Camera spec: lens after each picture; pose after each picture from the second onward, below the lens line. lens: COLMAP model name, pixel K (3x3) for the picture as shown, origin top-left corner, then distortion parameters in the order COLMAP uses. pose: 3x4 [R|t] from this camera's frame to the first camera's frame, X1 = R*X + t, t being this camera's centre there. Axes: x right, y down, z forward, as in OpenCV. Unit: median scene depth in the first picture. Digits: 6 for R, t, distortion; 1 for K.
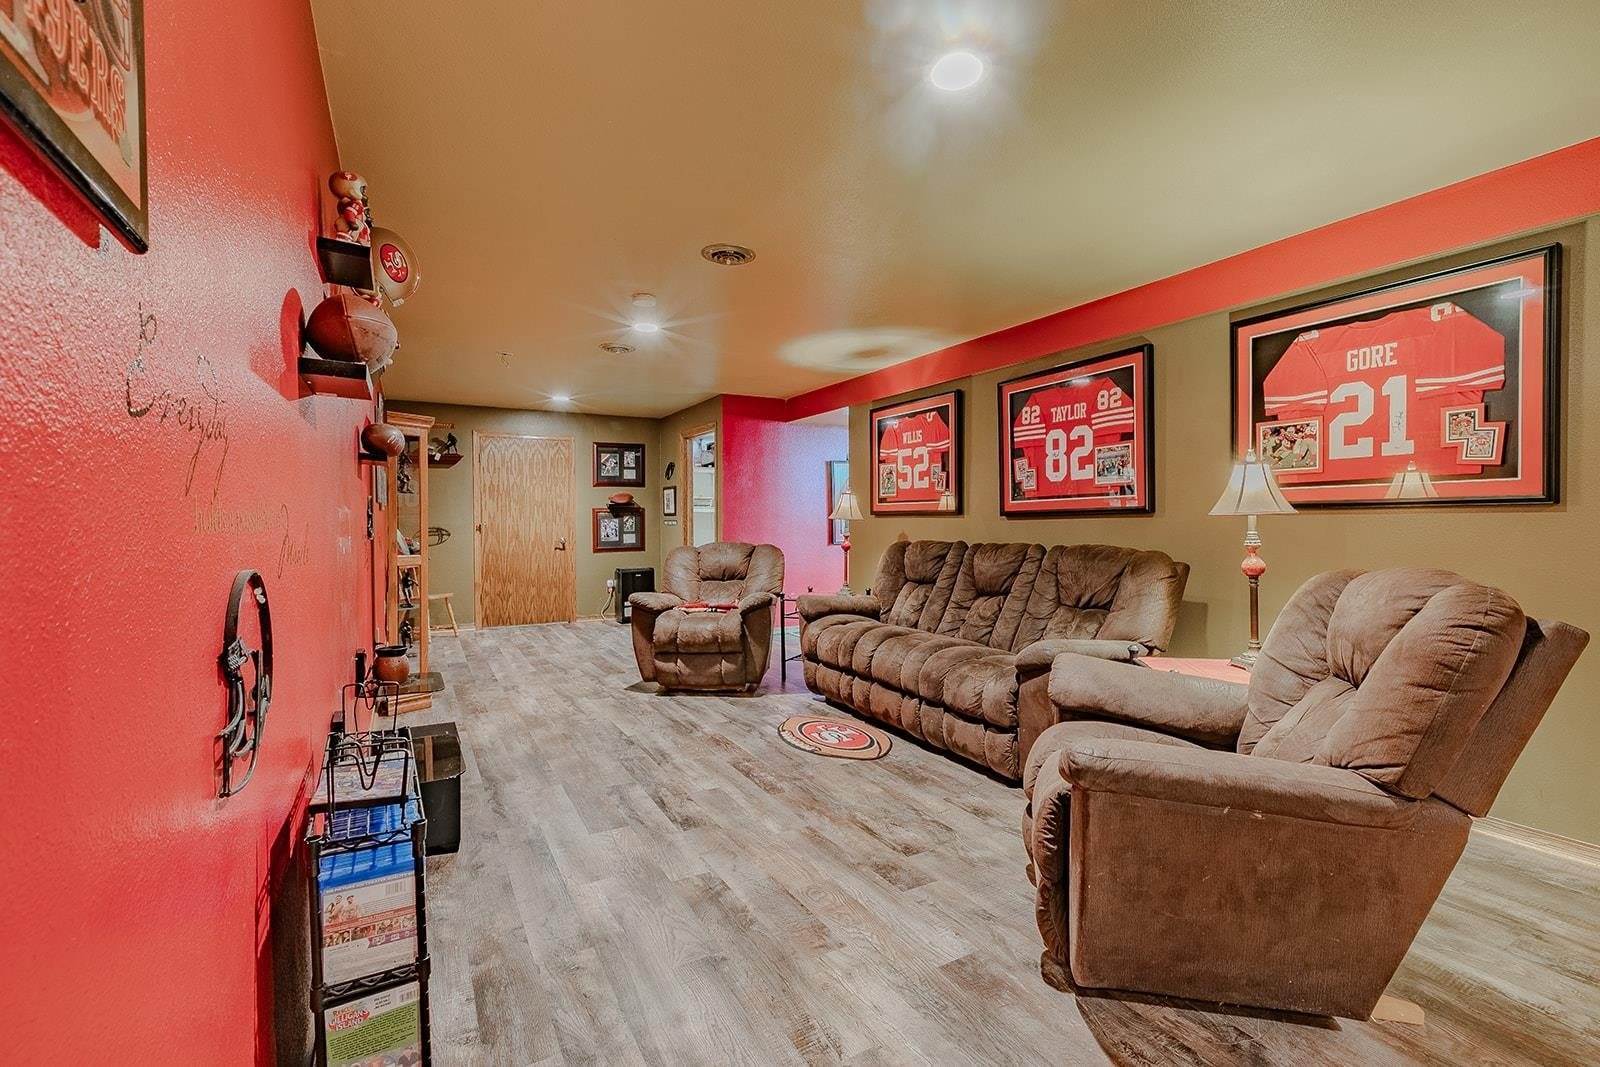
lens RADIAL K [[742.0, 0, 800.0], [0, 742.0, 533.5], [0, 0, 1]] dist [0.000025, 0.000005]
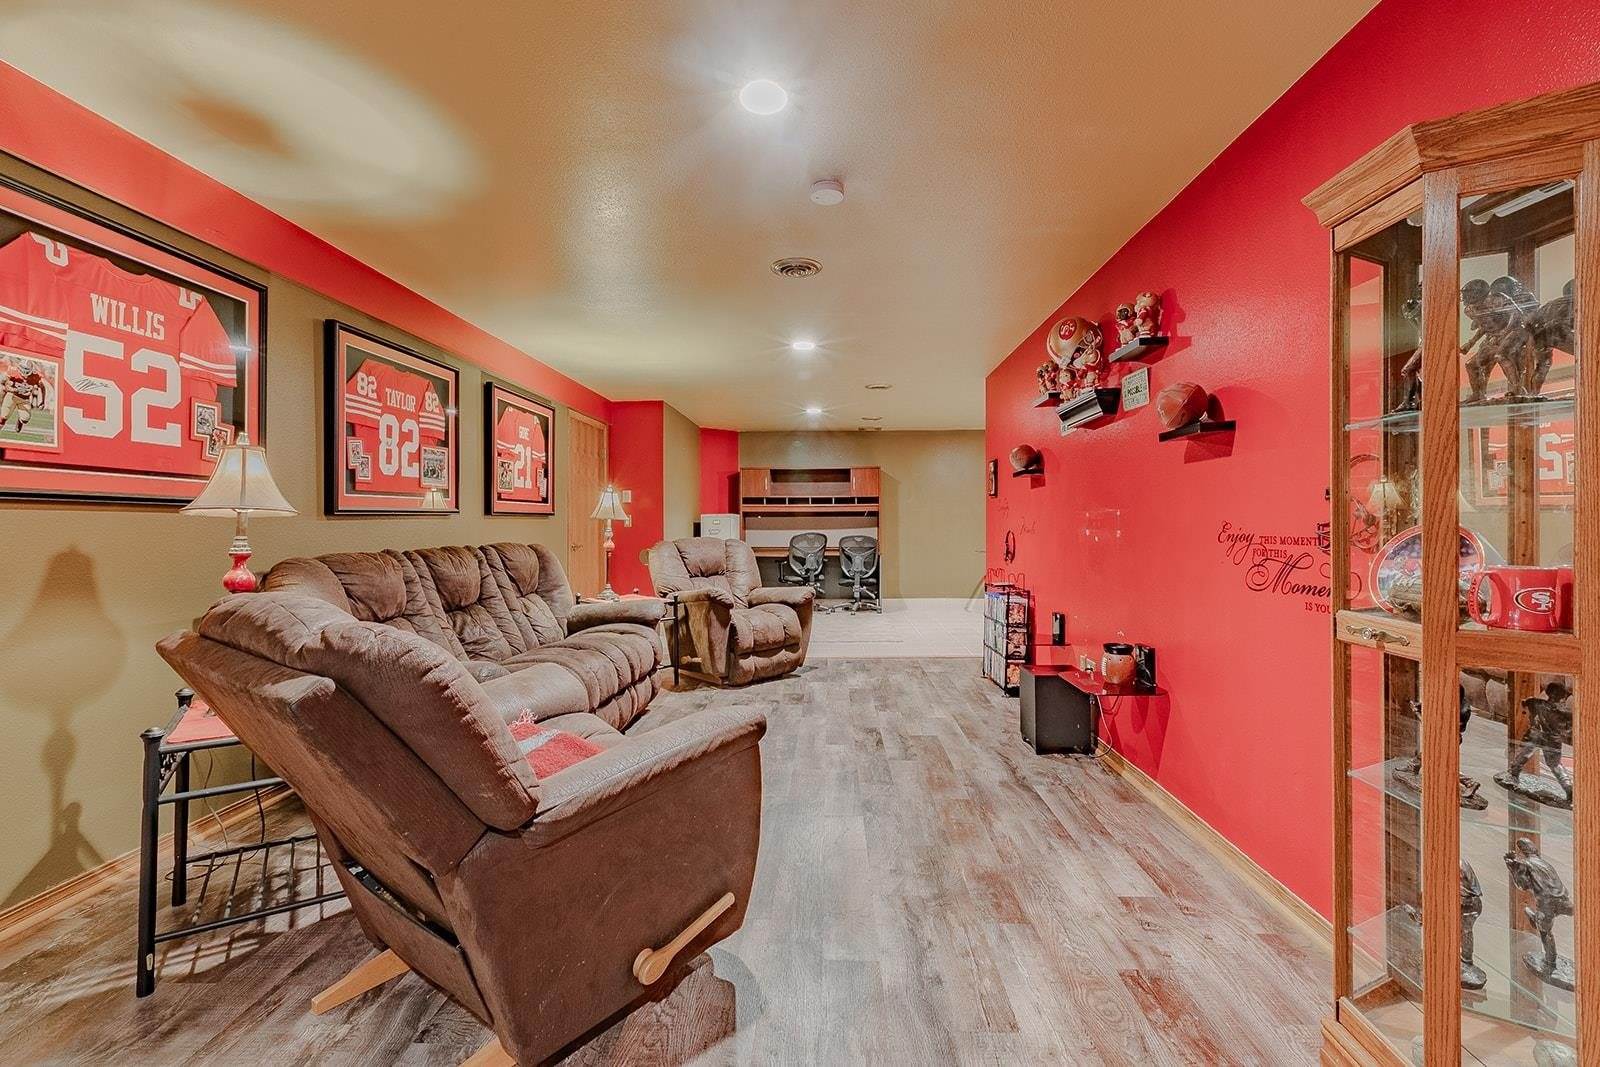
lens RADIAL K [[742.0, 0, 800.0], [0, 742.0, 533.5], [0, 0, 1]] dist [0.000025, 0.000005]
pose [[-0.863177, -0.004182, 0.504885, -0.498048], [0.009476, 0.999655, 0.024482, -0.019586], [-0.504813, 0.025917, -0.862840, 1.511054]]
